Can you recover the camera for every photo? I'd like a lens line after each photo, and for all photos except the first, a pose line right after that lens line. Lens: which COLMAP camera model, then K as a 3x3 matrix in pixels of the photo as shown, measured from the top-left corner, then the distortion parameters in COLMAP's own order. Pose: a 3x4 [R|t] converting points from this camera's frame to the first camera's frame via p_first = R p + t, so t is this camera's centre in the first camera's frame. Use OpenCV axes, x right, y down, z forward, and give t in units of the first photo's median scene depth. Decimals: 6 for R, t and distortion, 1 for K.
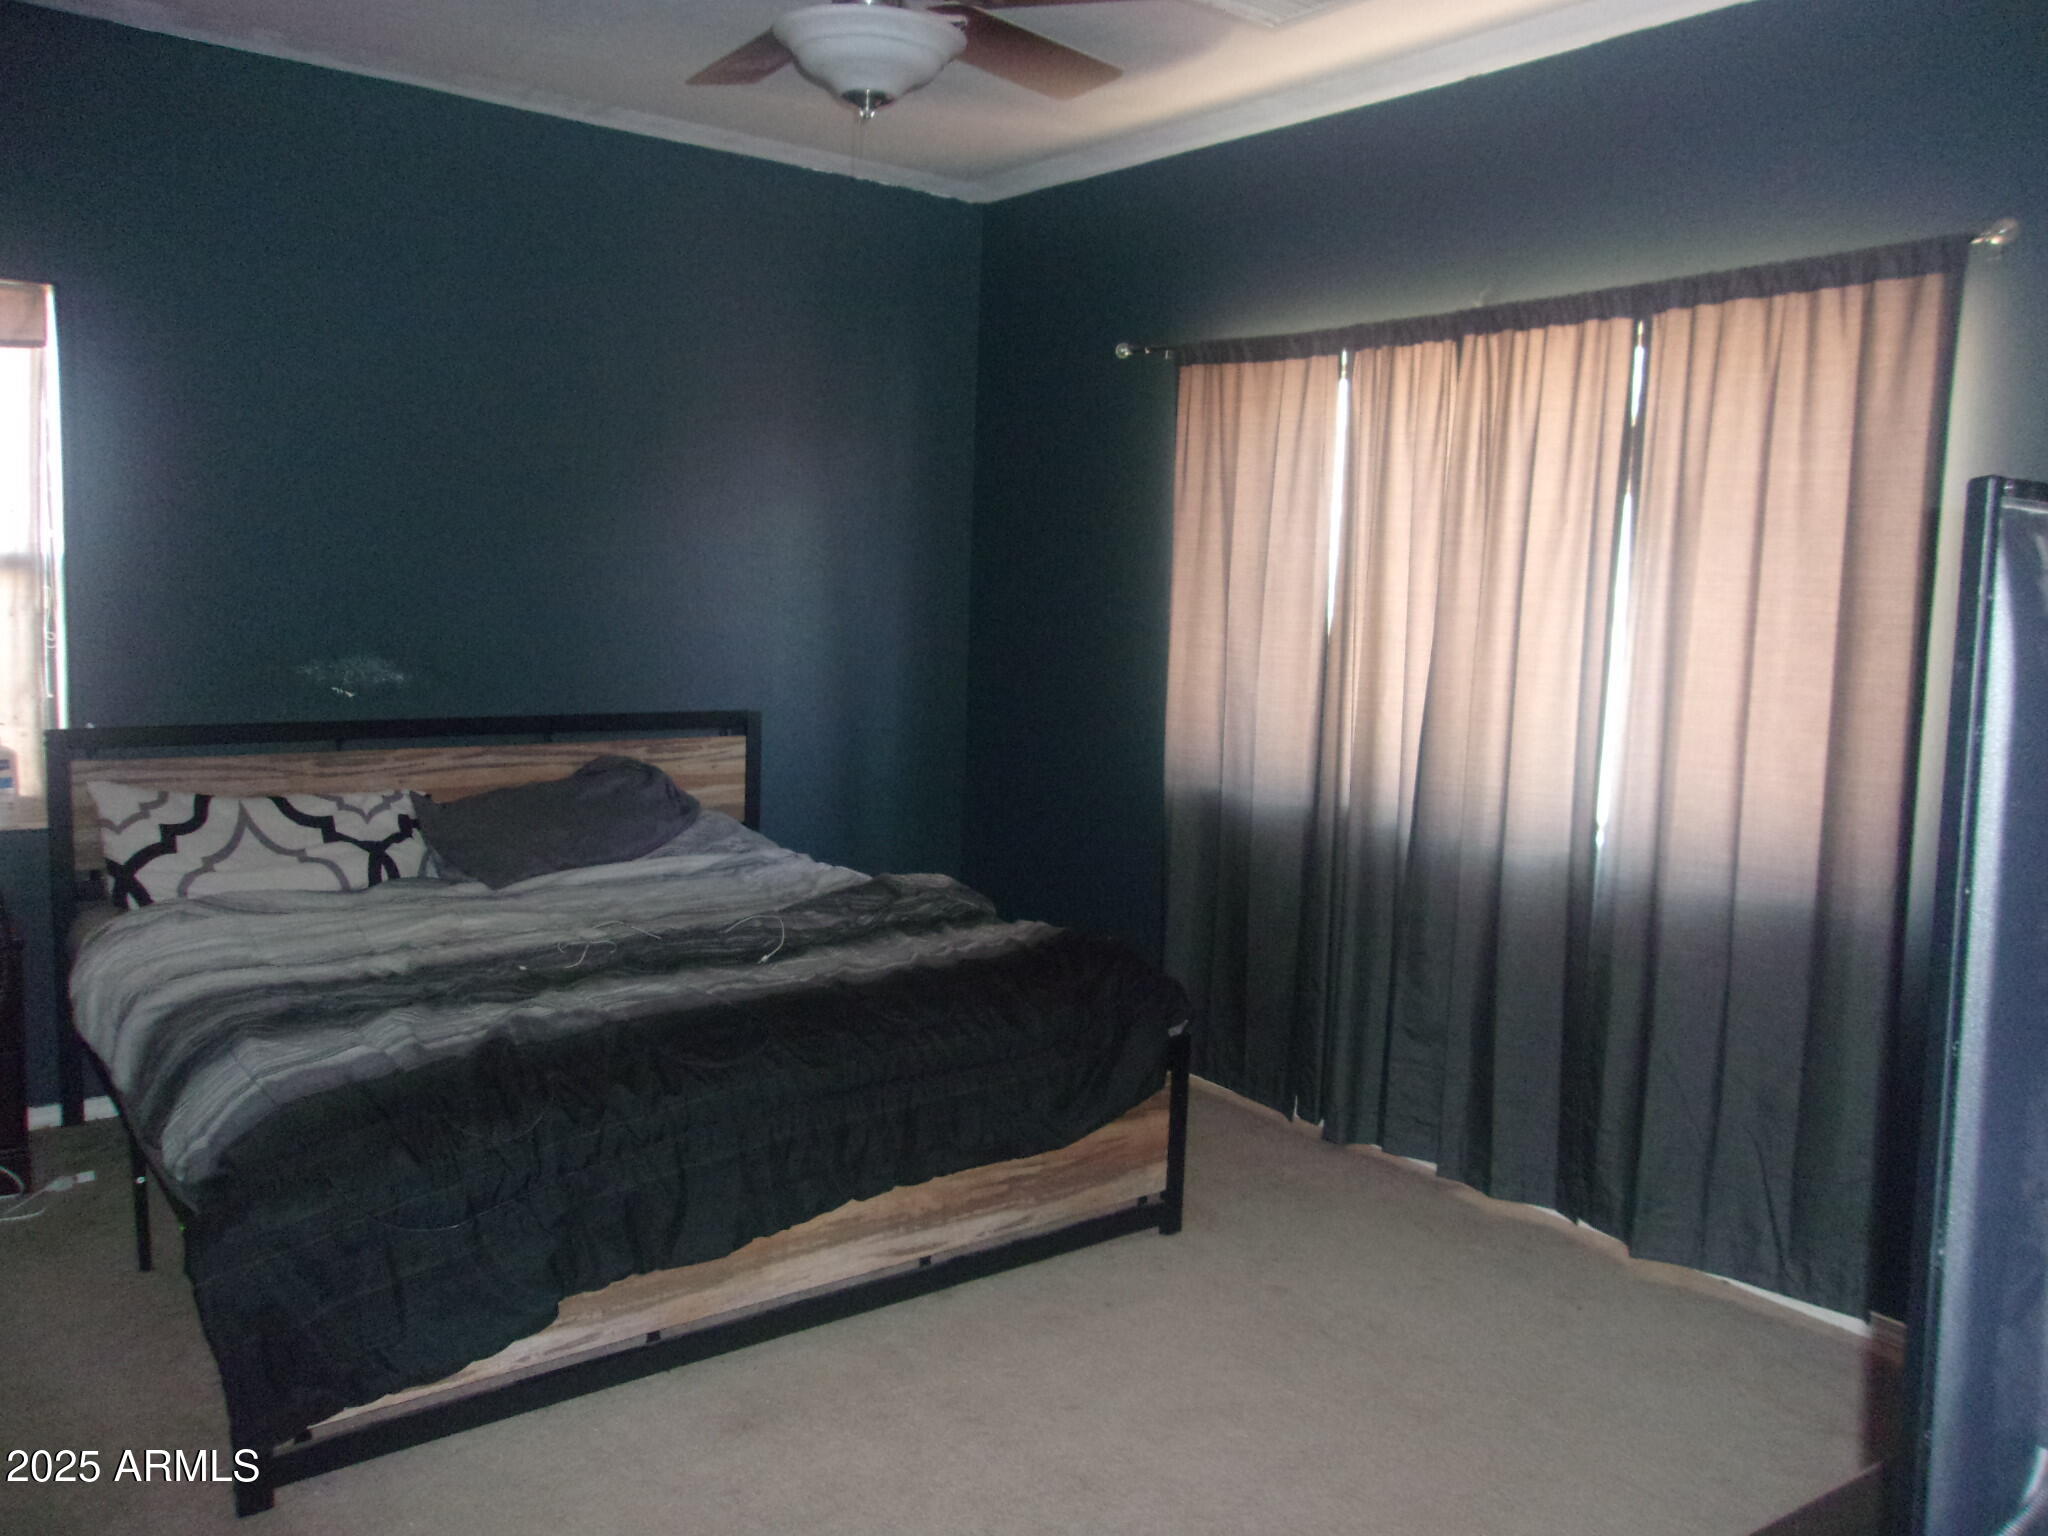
lens RADIAL K [[1593.7, 0, 1027.6], [0, 1593.7, 765.5], [0, 0, 1]] dist [0.006467, -0.004789]
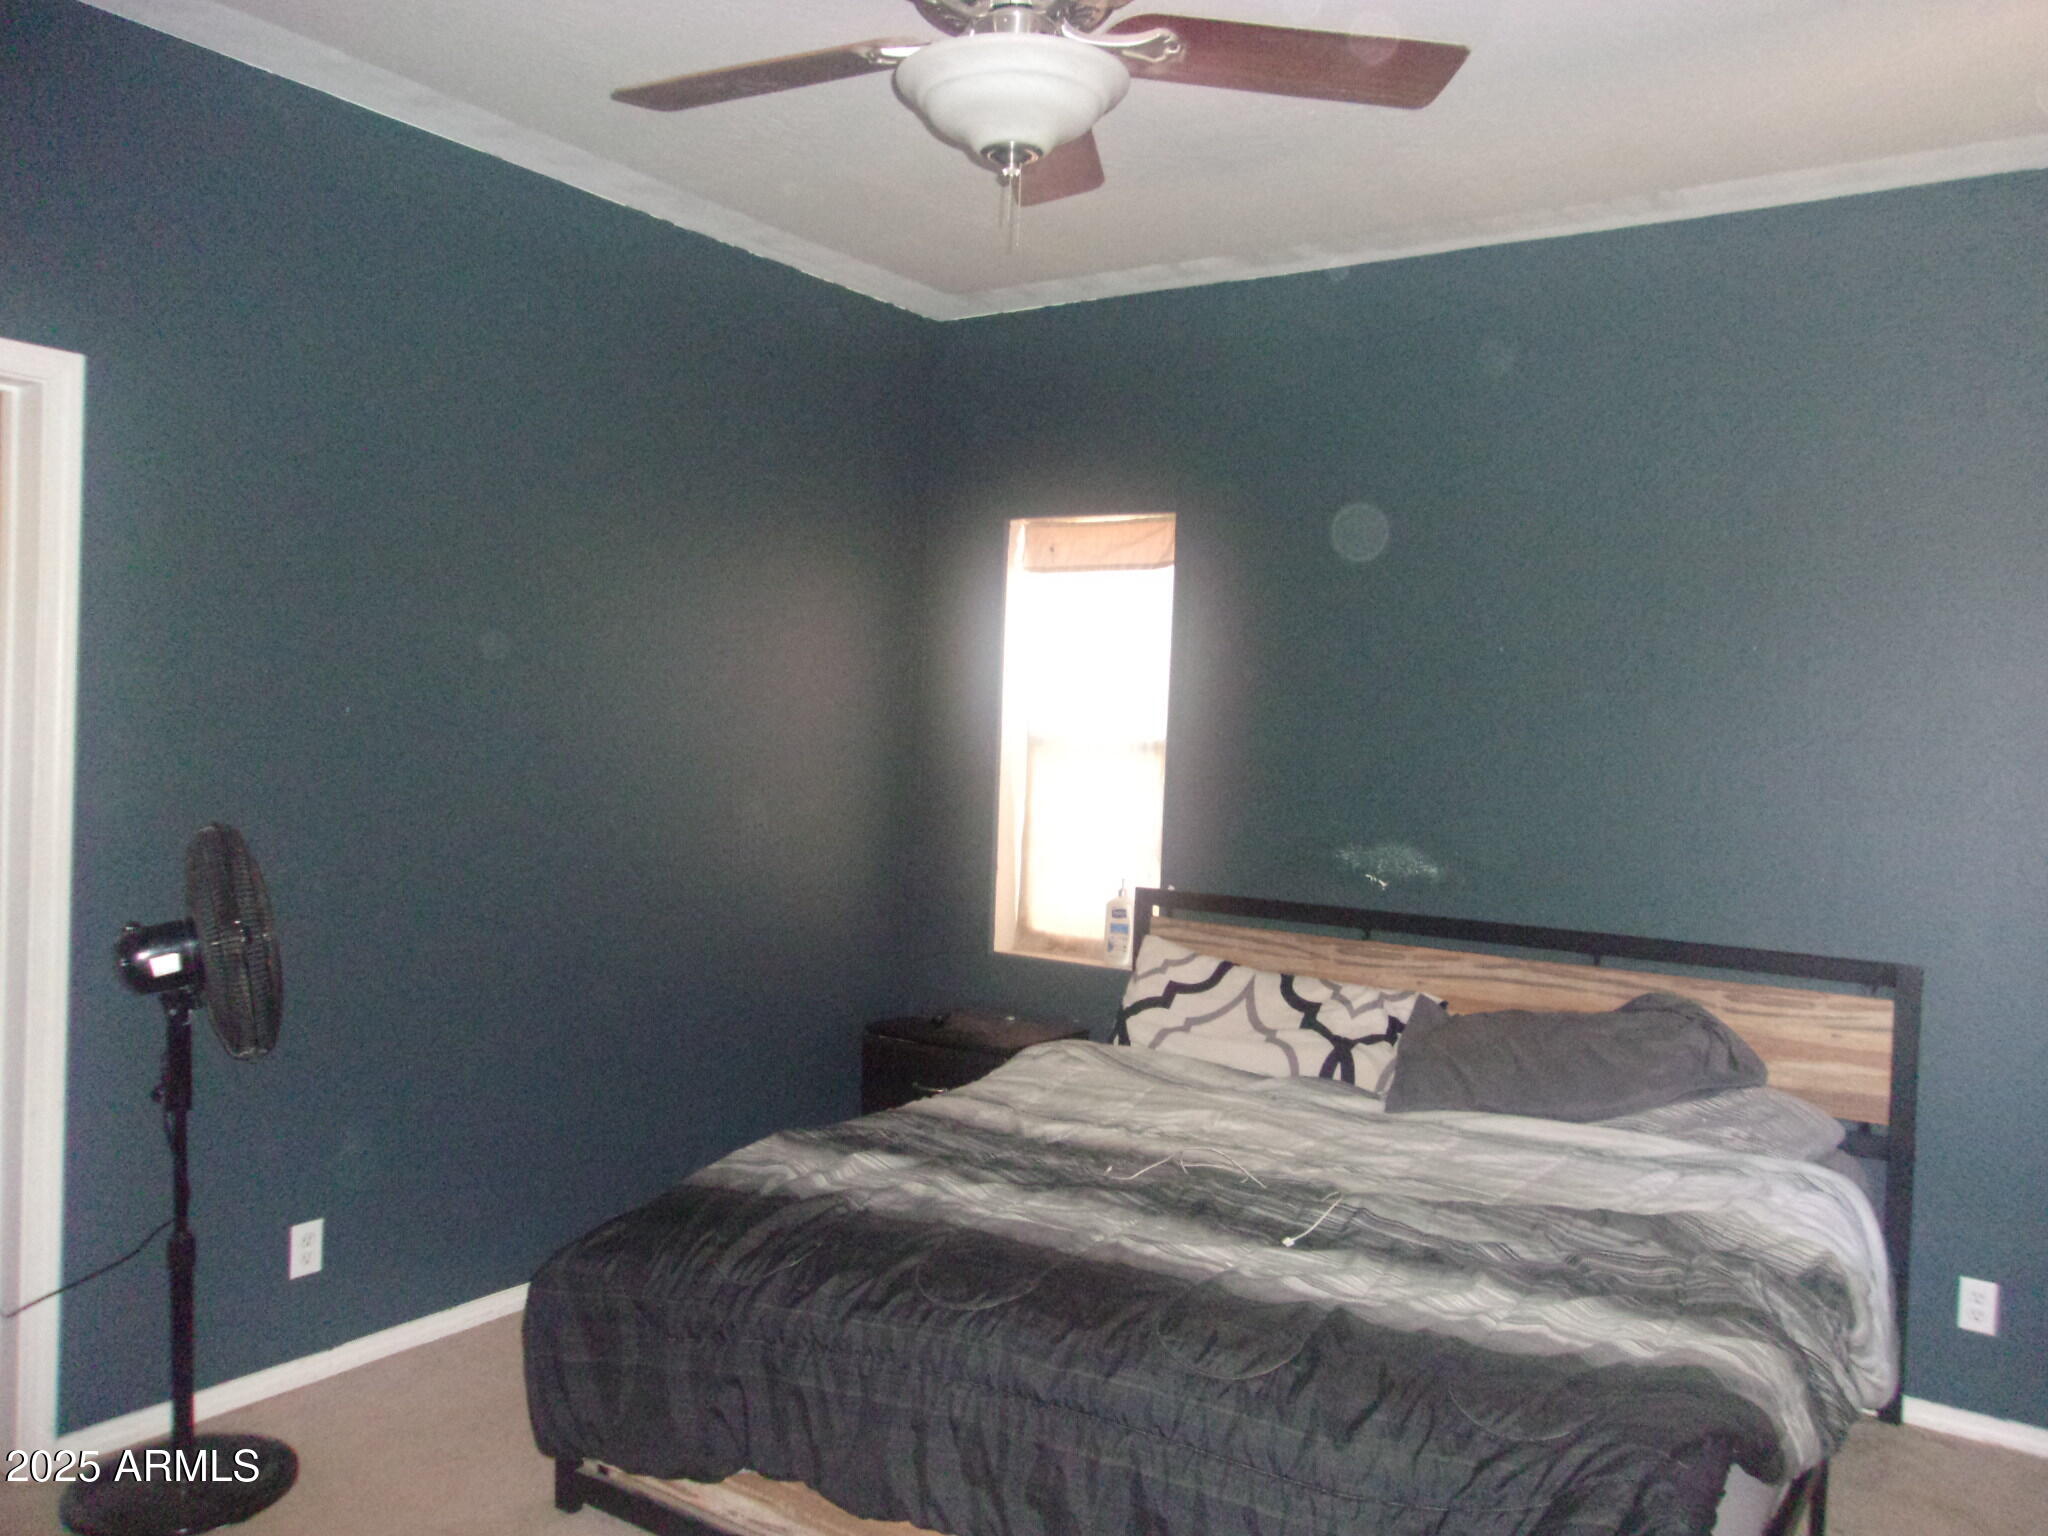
lens RADIAL K [[1593.7, 0, 1027.6], [0, 1593.7, 765.5], [0, 0, 1]] dist [0.006467, -0.004789]
pose [[0.343994, -0.005623, -0.938955, 0.387755], [-0.148860, 0.987009, -0.060447, -0.024304], [0.927097, 0.160566, 0.338688, 0.459693]]
